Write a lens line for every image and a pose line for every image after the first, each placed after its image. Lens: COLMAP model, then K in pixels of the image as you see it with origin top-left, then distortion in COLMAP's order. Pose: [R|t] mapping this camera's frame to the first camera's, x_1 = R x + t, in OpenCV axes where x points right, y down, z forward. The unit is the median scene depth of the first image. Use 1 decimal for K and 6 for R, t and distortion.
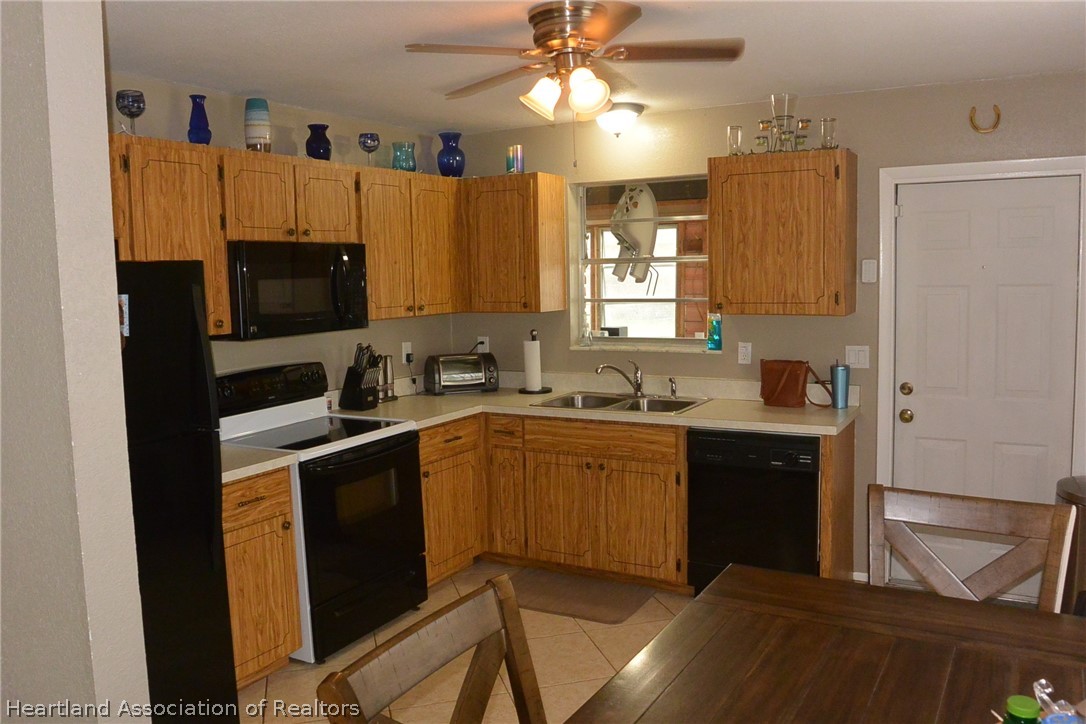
lens RADIAL K [[859.7, 0, 545.6], [0, 859.7, 358.8], [0, 0, 1]] dist [-0.079610, 0.025416]
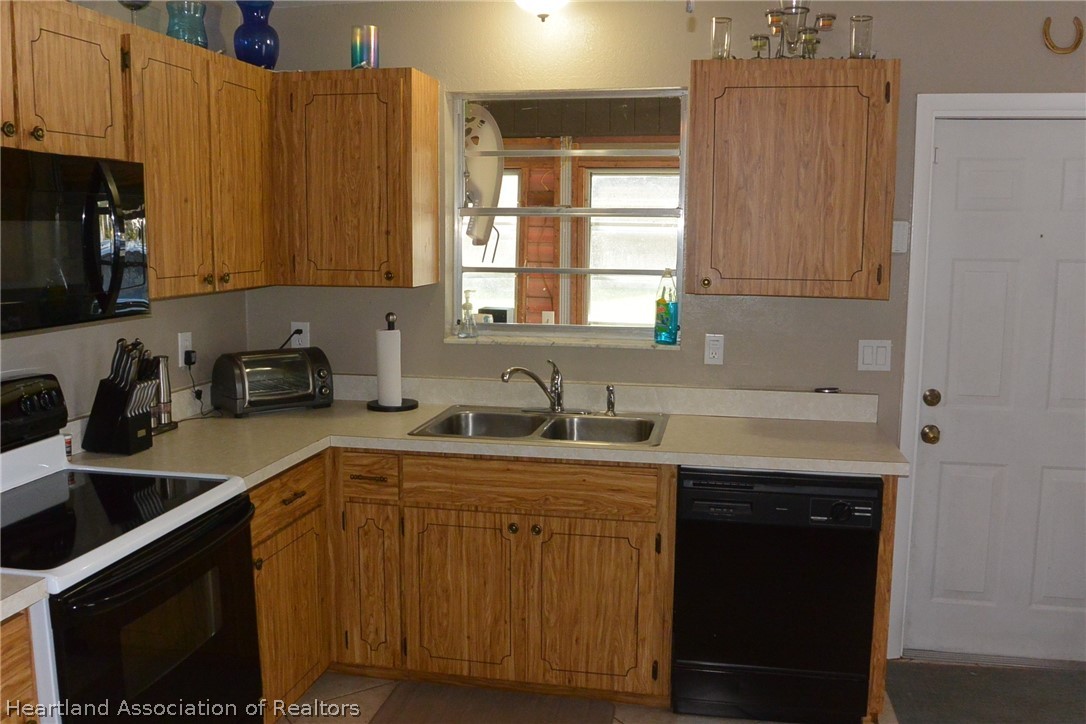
lens RADIAL K [[932.3, 0, 544.0], [0, 932.3, 359.2], [0, 0, 1]] dist [-0.085673, 0.043272]
pose [[0.950602, -0.012300, 0.310168, -0.144902], [0.002396, 0.999476, 0.032291, -0.024887], [-0.310402, -0.029953, 0.950133, 0.339579]]
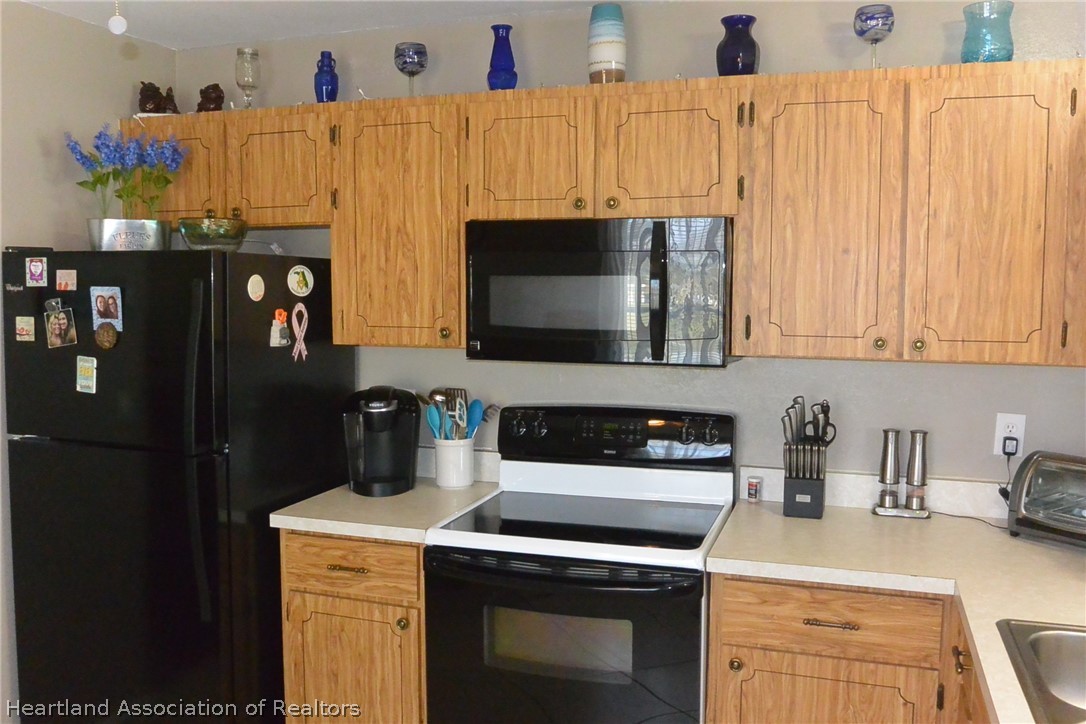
lens RADIAL K [[932.3, 0, 545.8], [0, 932.3, 358.3], [0, 0, 1]] dist [-0.085673, 0.043272]
pose [[0.187721, 0.111918, -0.975825, 0.352393], [-0.106108, 0.989984, 0.093130, -0.084922], [0.976474, 0.086060, 0.197716, 0.752703]]
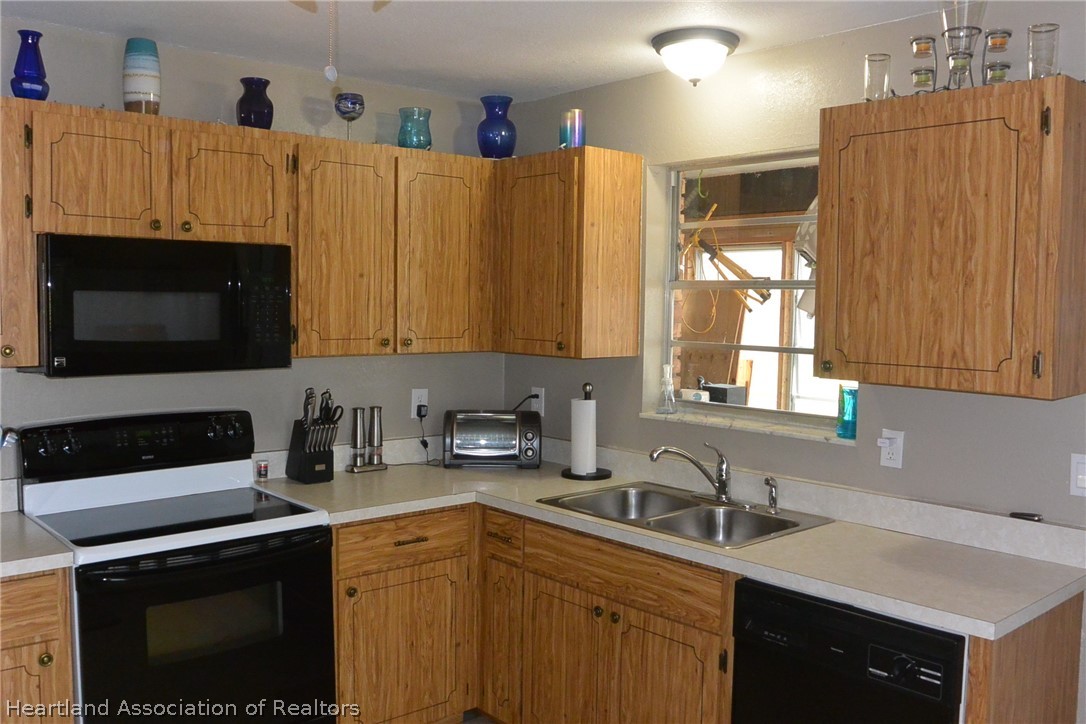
lens RADIAL K [[932.3, 0, 549.7], [0, 932.3, 359.6], [0, 0, 1]] dist [-0.085673, 0.043272]
pose [[0.945083, 0.056499, -0.321910, 0.224501], [-0.068586, 0.997298, -0.026320, -0.036621], [0.319553, 0.046953, 0.946404, 0.355106]]
